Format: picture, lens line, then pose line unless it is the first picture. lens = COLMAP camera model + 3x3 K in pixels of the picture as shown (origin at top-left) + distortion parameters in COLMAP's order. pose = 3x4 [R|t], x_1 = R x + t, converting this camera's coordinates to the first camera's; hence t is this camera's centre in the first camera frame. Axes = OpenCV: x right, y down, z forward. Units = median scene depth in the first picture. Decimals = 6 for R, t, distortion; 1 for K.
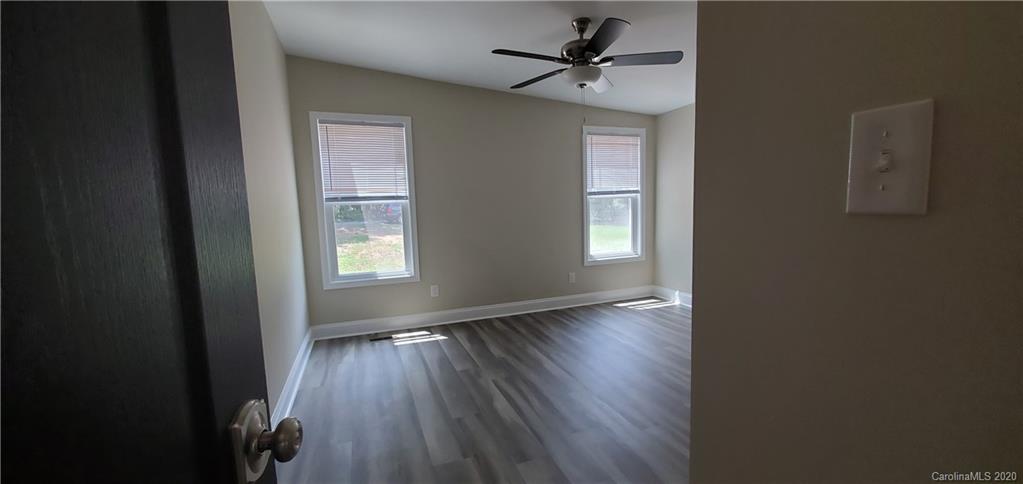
lens RADIAL K [[409.3, 0, 515.9], [0, 409.3, 244.4], [0, 0, 1]] dist [0.019548, -0.016212]
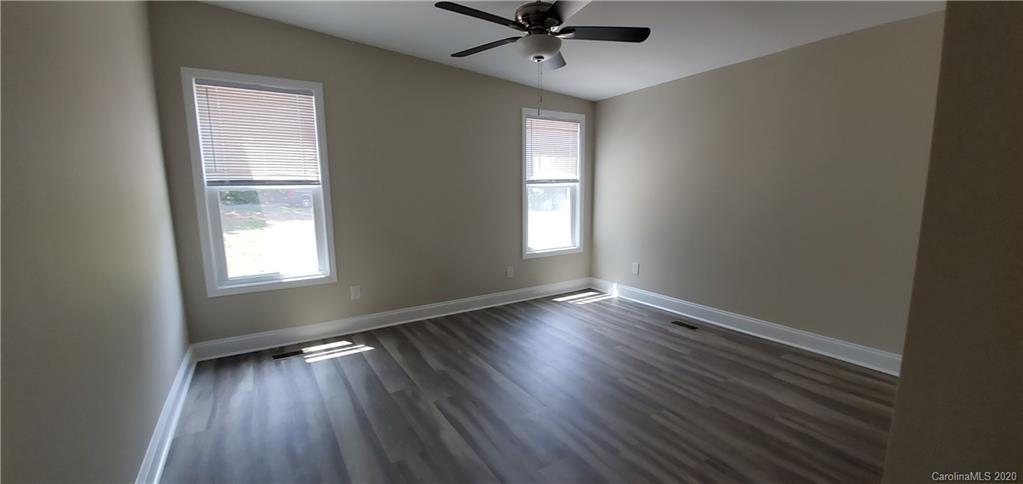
lens RADIAL K [[409.3, 0, 515.9], [0, 409.3, 244.4], [0, 0, 1]] dist [0.019548, -0.016212]
pose [[0.979830, -0.007610, 0.199686, -0.045403], [0.000004, 0.999275, 0.038065, -0.021921], [-0.199831, -0.037297, 0.979120, 0.111735]]
